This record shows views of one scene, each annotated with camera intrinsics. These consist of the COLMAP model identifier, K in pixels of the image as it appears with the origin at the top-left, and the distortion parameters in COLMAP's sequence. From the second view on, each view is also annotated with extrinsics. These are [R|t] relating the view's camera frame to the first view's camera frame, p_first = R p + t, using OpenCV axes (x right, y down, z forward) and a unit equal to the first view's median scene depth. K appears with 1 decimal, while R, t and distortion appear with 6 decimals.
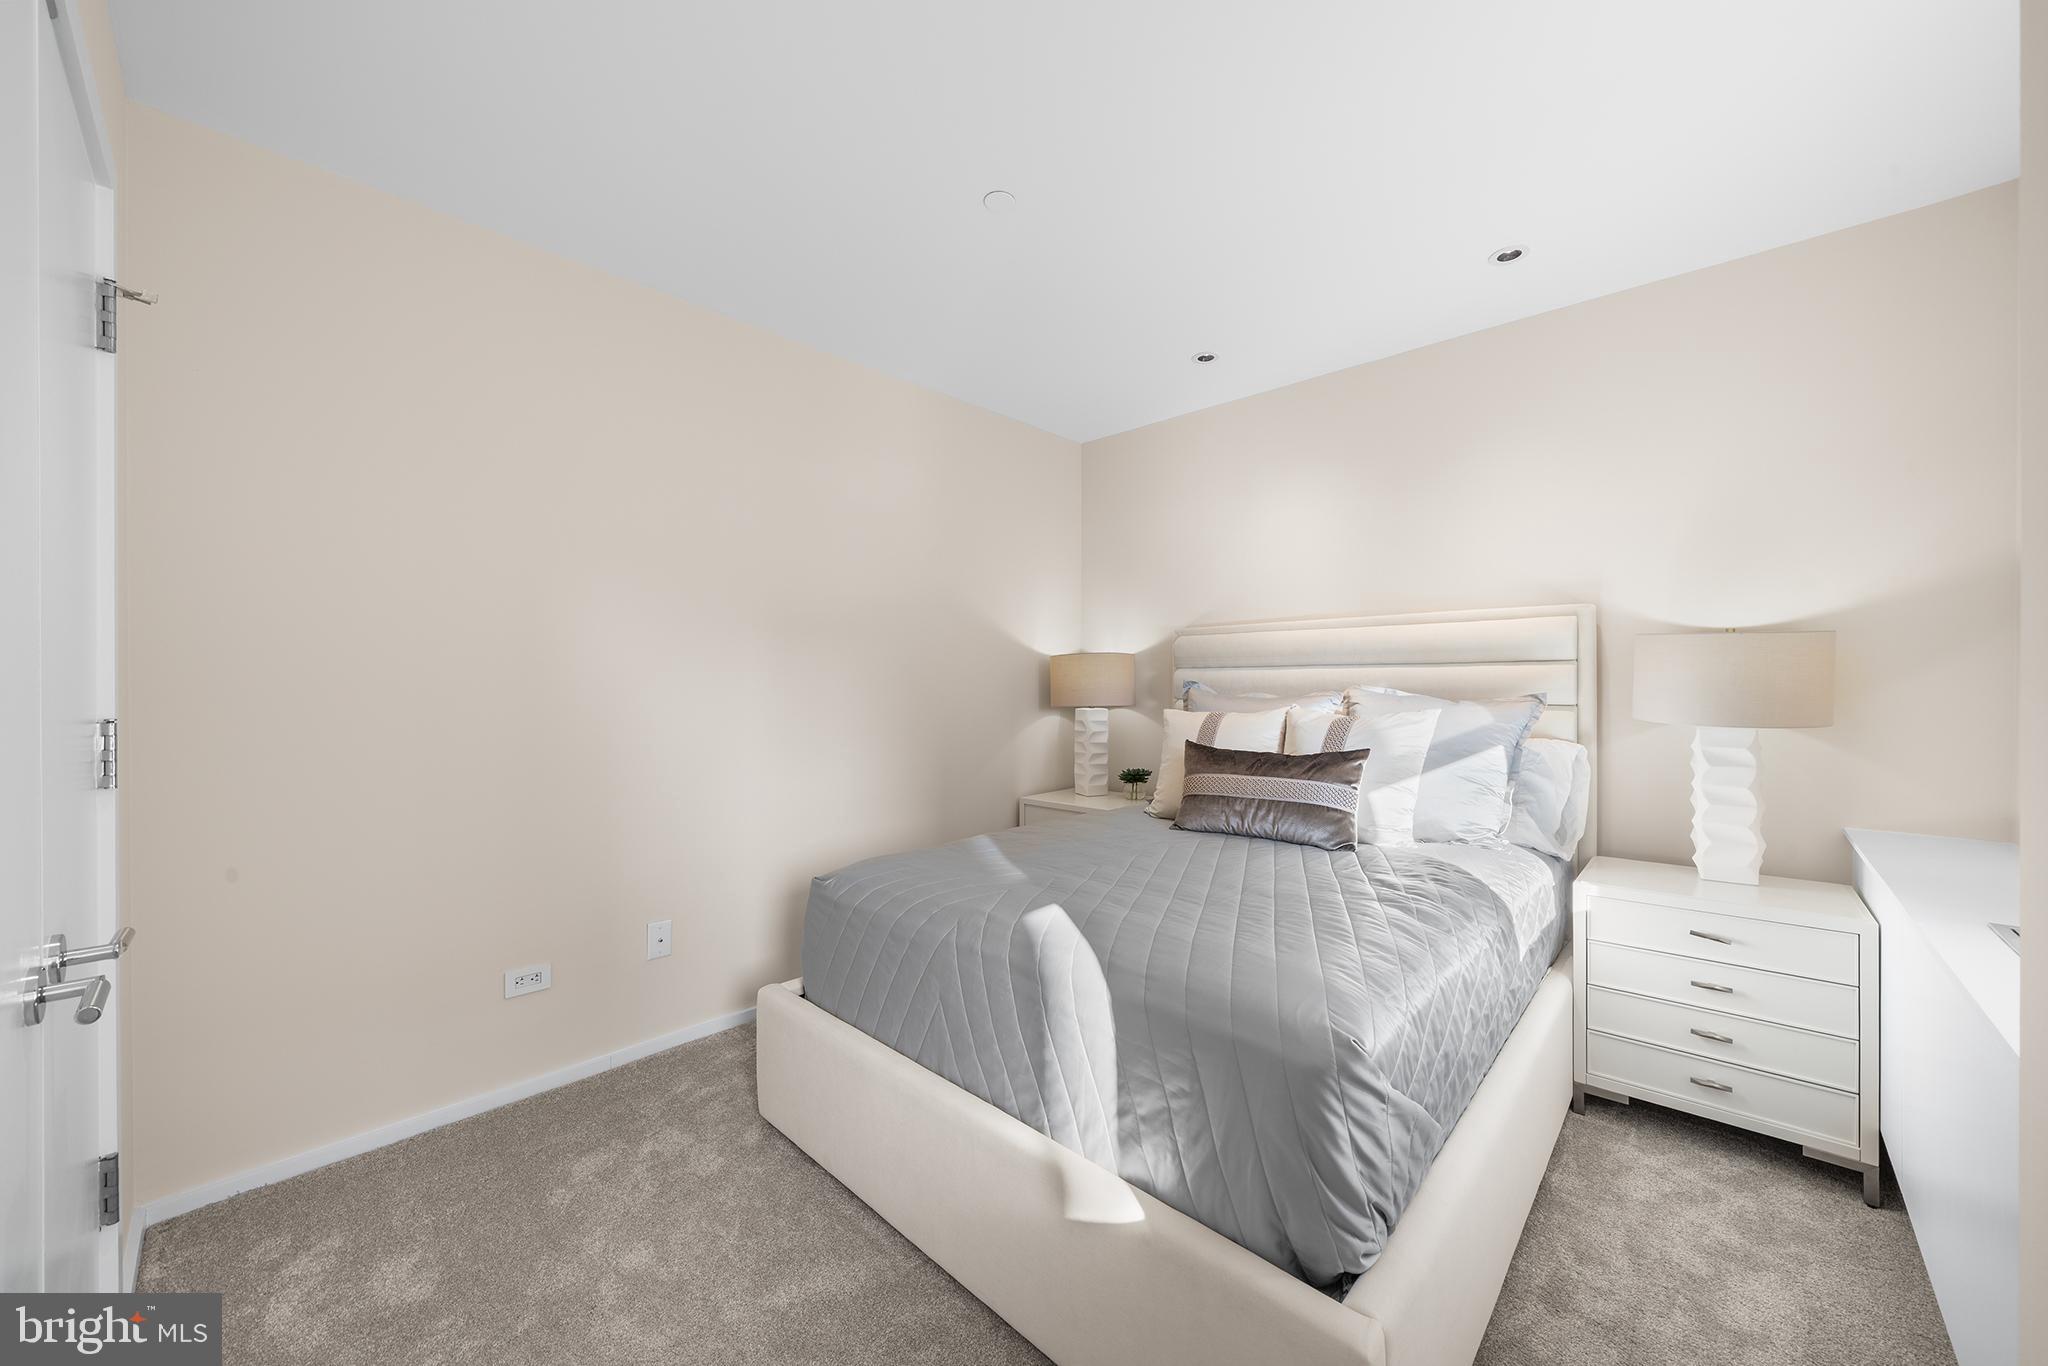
lens RADIAL K [[745.9, 0, 1027.8], [0, 745.9, 688.9], [0, 0, 1]] dist [-0.001982, -0.000150]
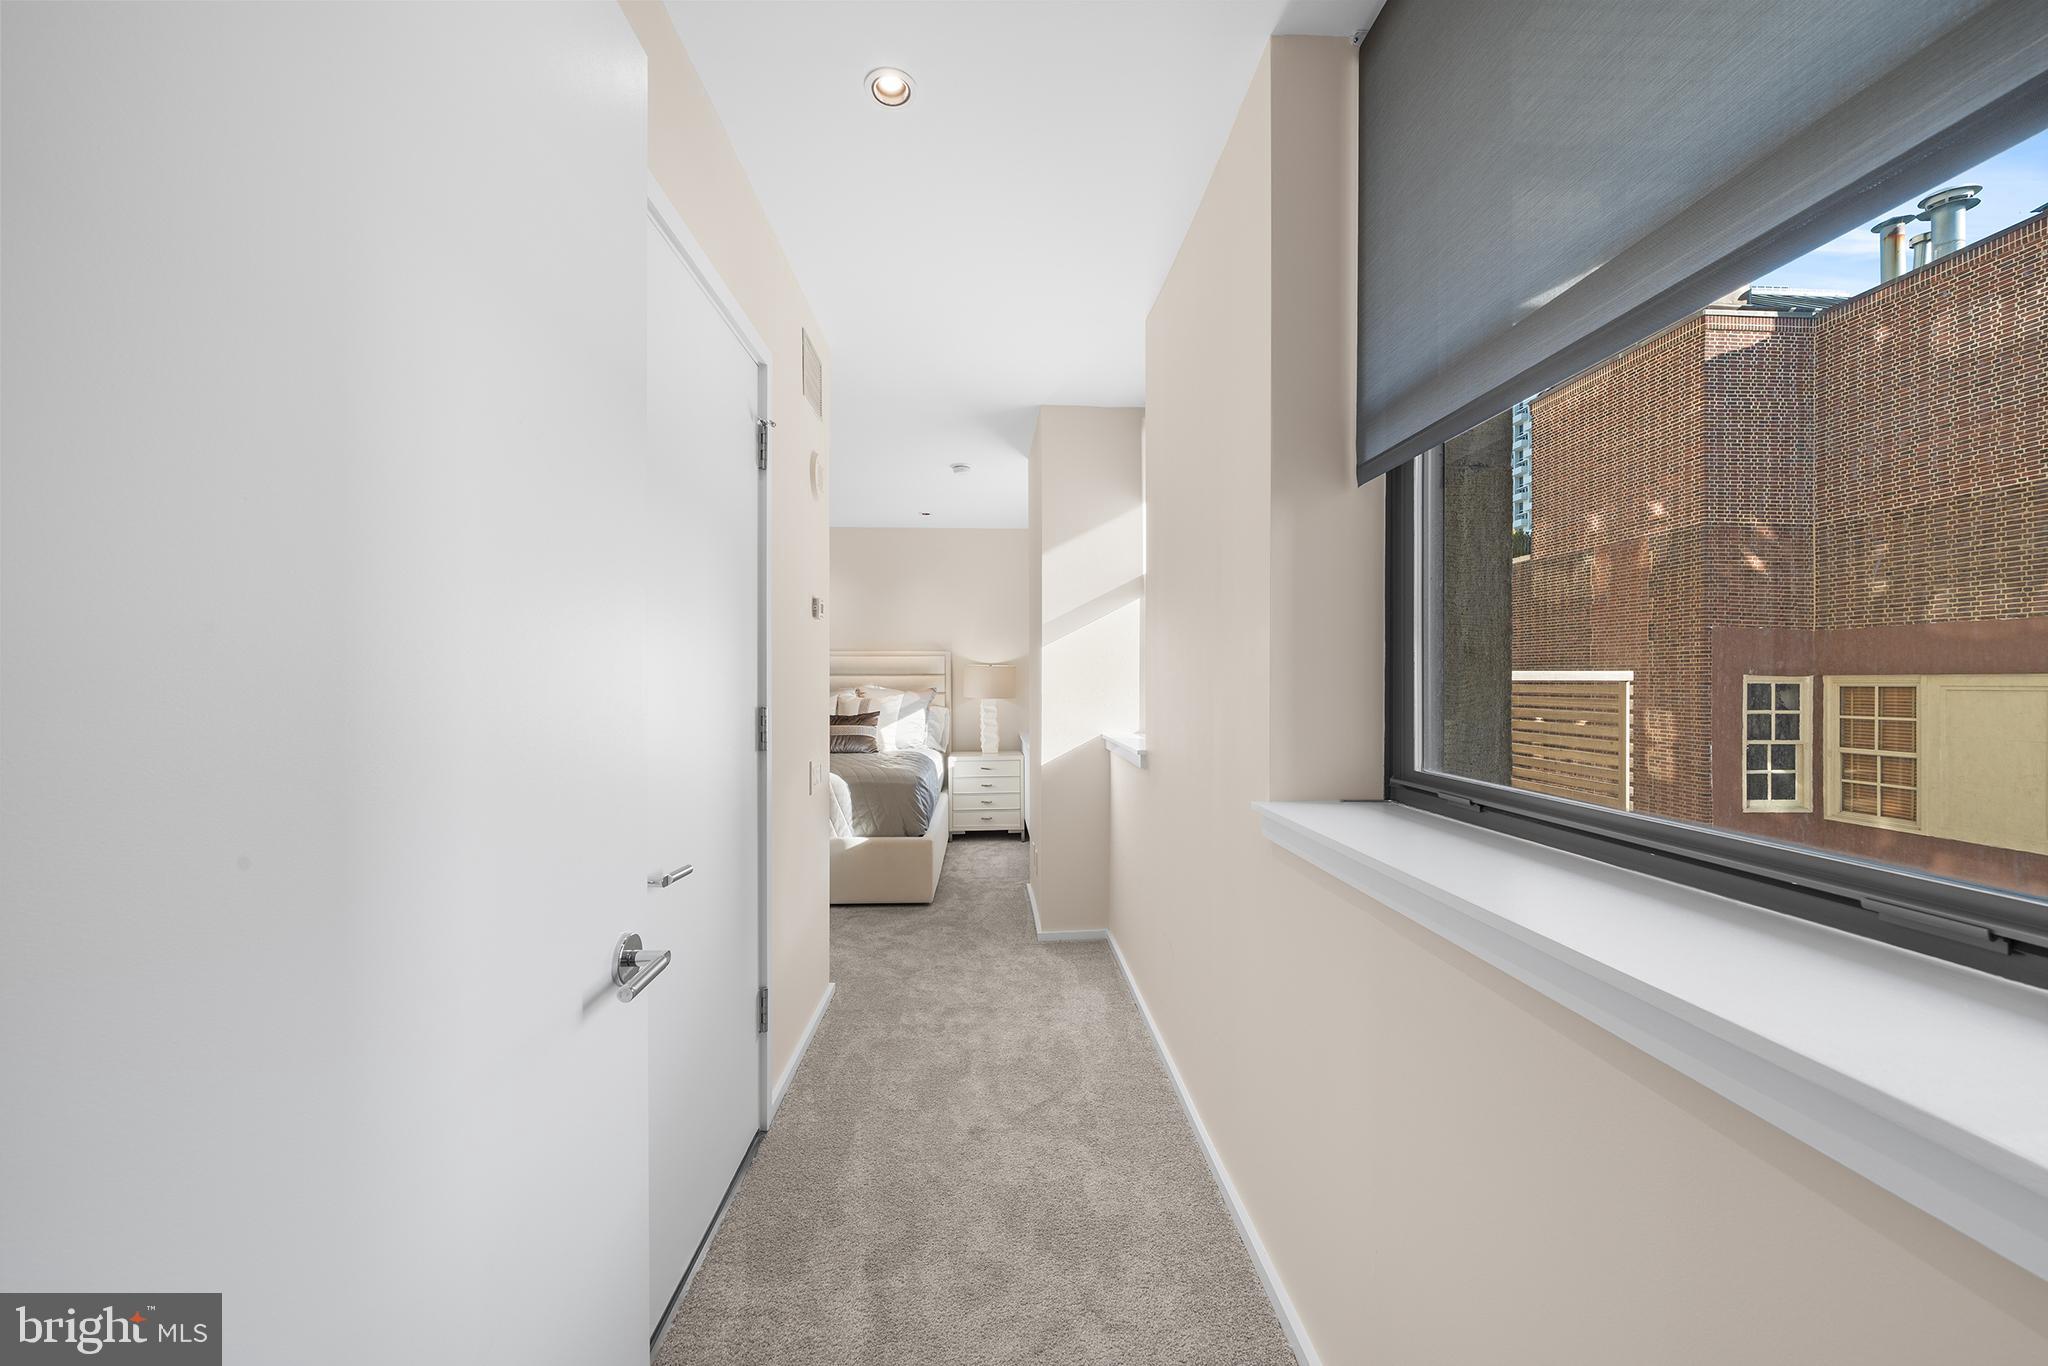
lens RADIAL K [[795.6, 0, 1016.3], [0, 795.6, 695.9], [0, 0, 1]] dist [-0.001668, -0.000199]
pose [[0.700358, -0.008249, 0.713744, -1.062587], [0.005884, 0.999966, 0.005783, 0.020083], [-0.713767, 0.000149, 0.700383, -1.101297]]
